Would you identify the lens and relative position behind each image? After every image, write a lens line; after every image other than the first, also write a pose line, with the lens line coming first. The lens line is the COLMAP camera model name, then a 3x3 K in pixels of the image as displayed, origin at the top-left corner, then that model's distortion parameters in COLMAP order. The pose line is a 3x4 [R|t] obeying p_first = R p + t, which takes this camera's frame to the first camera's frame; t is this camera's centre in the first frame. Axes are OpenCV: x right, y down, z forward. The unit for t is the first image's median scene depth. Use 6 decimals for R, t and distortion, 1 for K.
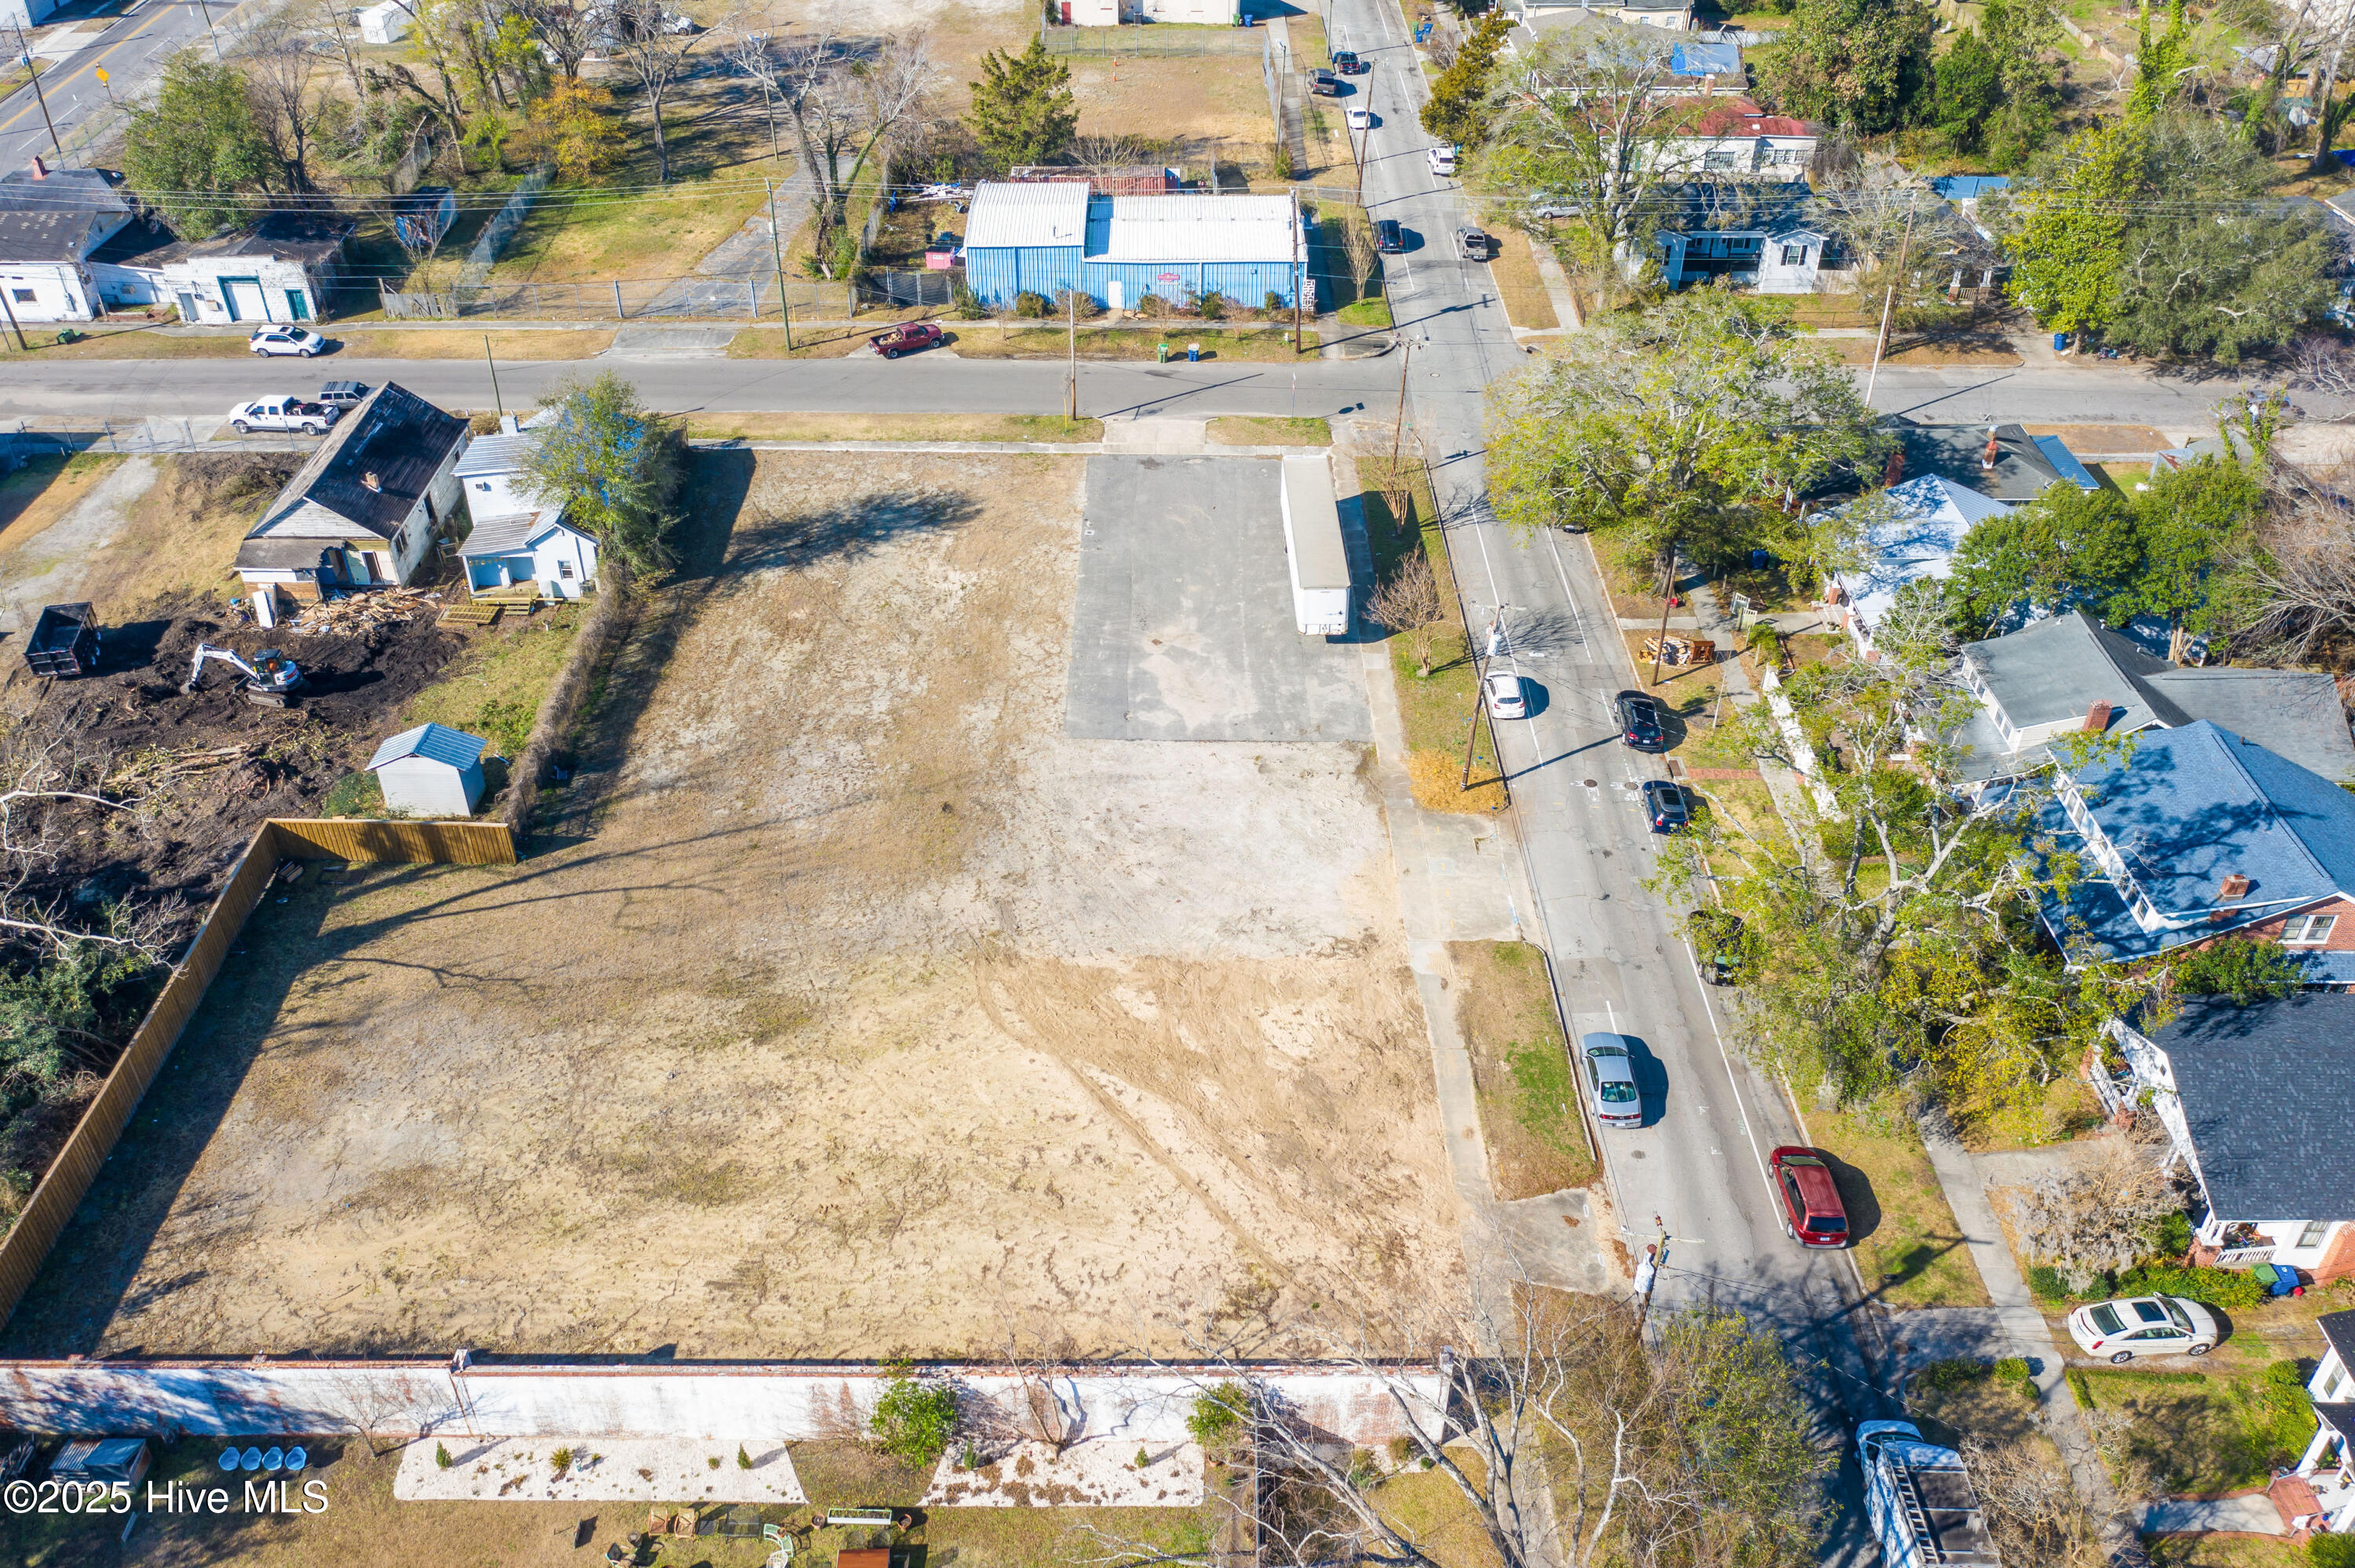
lens RADIAL K [[1867.3, 0, 1177.5], [0, 1867.3, 784.0], [0, 0, 1]] dist [-0.028949, 0.067086]
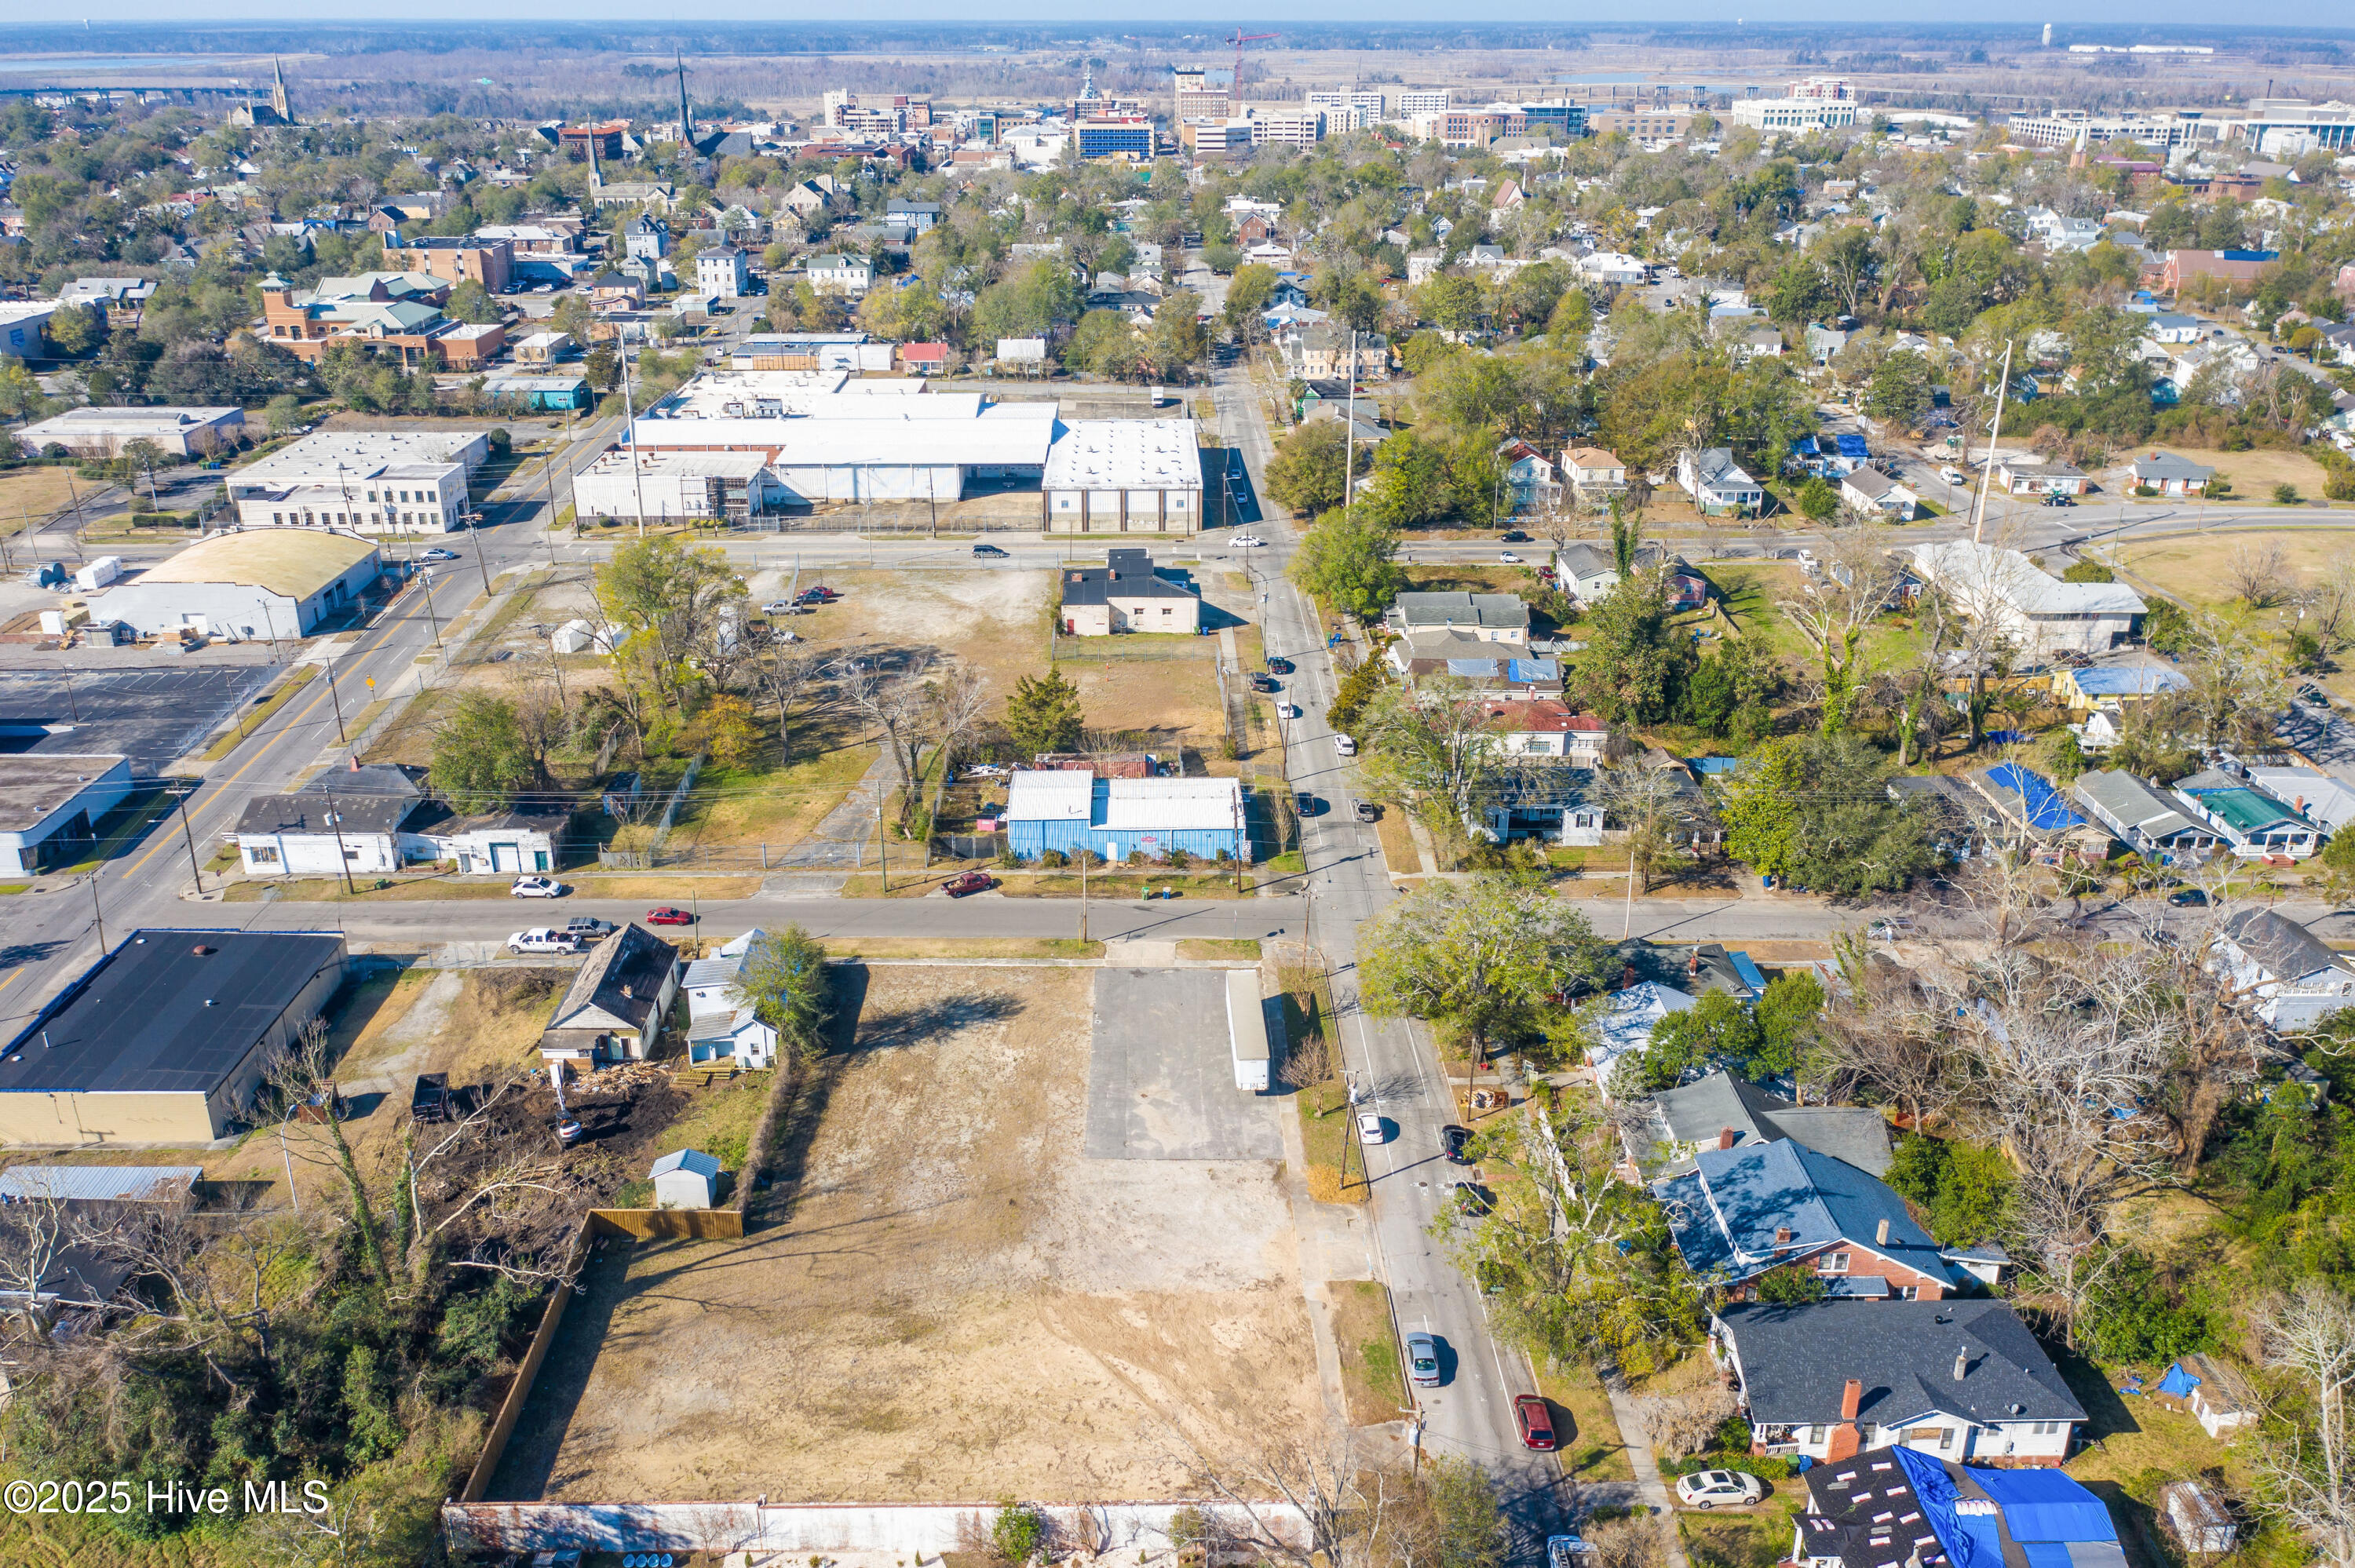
lens RADIAL K [[1846.5, 0, 1182.3], [0, 1846.5, 797.2], [0, 0, 1]] dist [-0.042005, 0.067787]
pose [[0.999827, -0.003166, 0.018352, -0.005762], [0.007392, 0.971956, -0.235047, 0.034862], [-0.017093, 0.235142, 0.971811, -0.440058]]
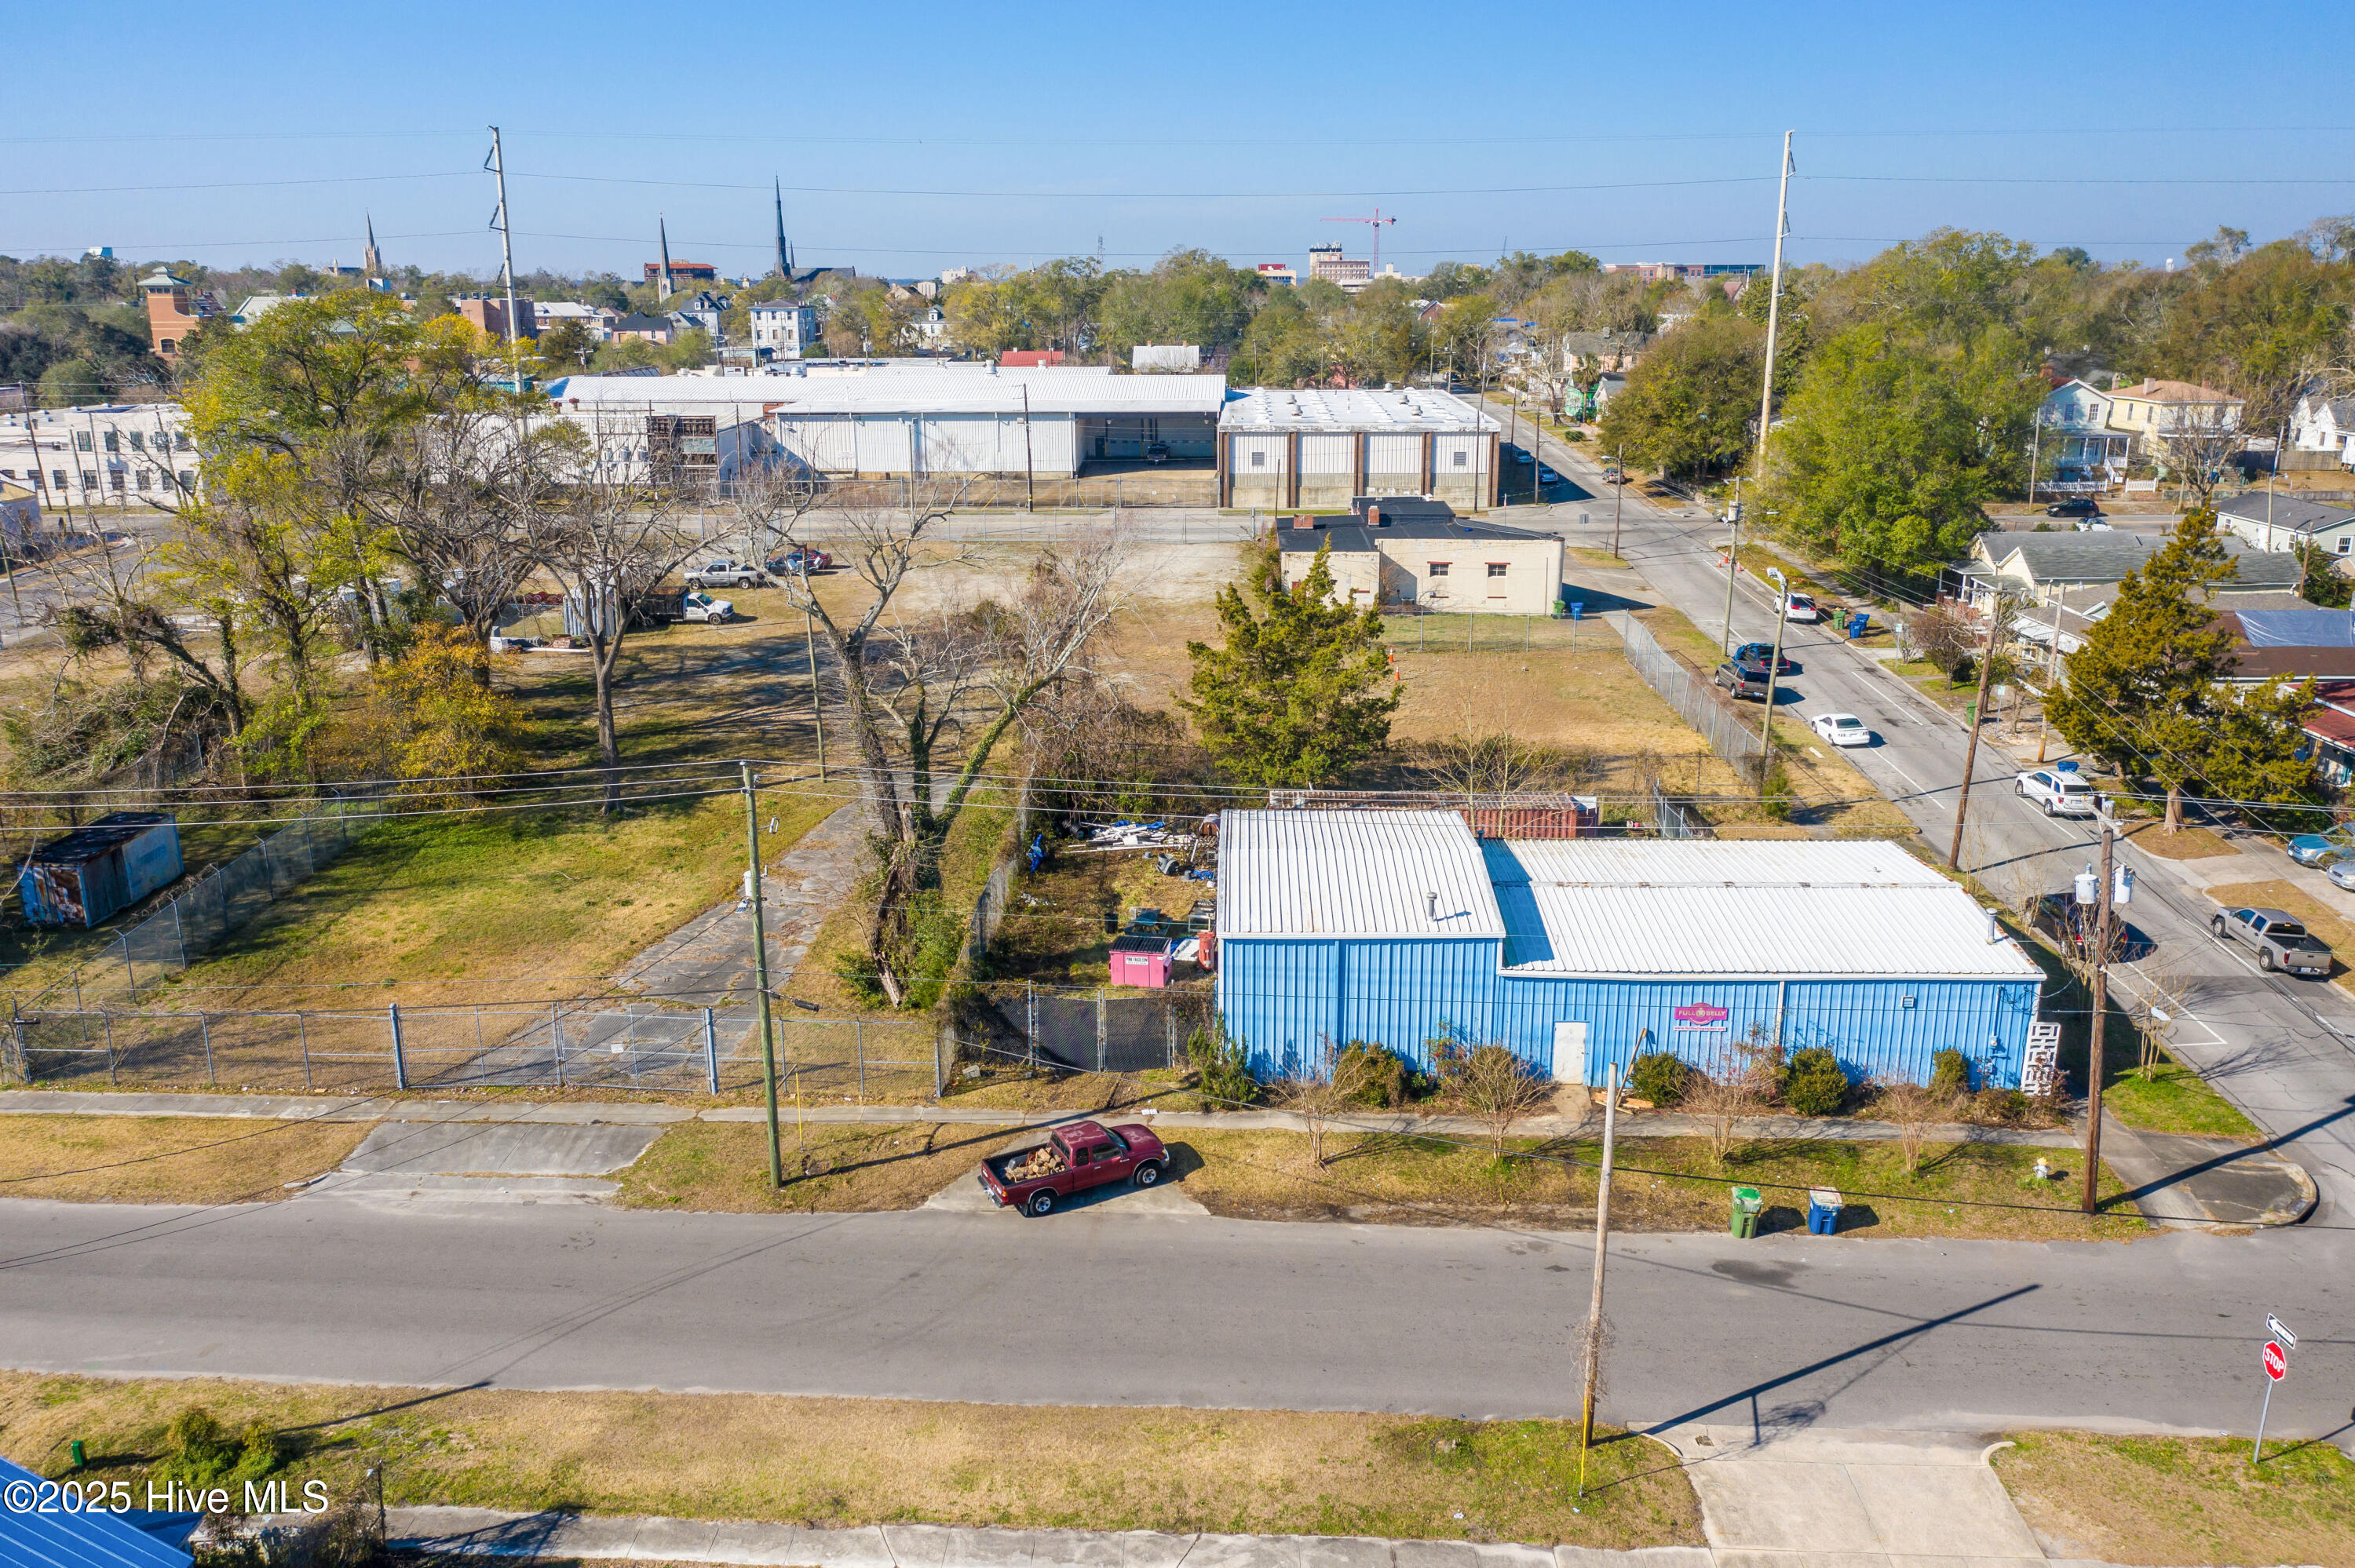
lens RADIAL K [[1846.5, 0, 1182.3], [0, 1846.5, 797.2], [0, 0, 1]] dist [-0.042005, 0.067787]
pose [[0.999121, 0.007269, -0.041274, -0.117652], [-0.021362, 0.935637, -0.352318, -0.191411], [0.036057, 0.352890, 0.934970, 0.669107]]
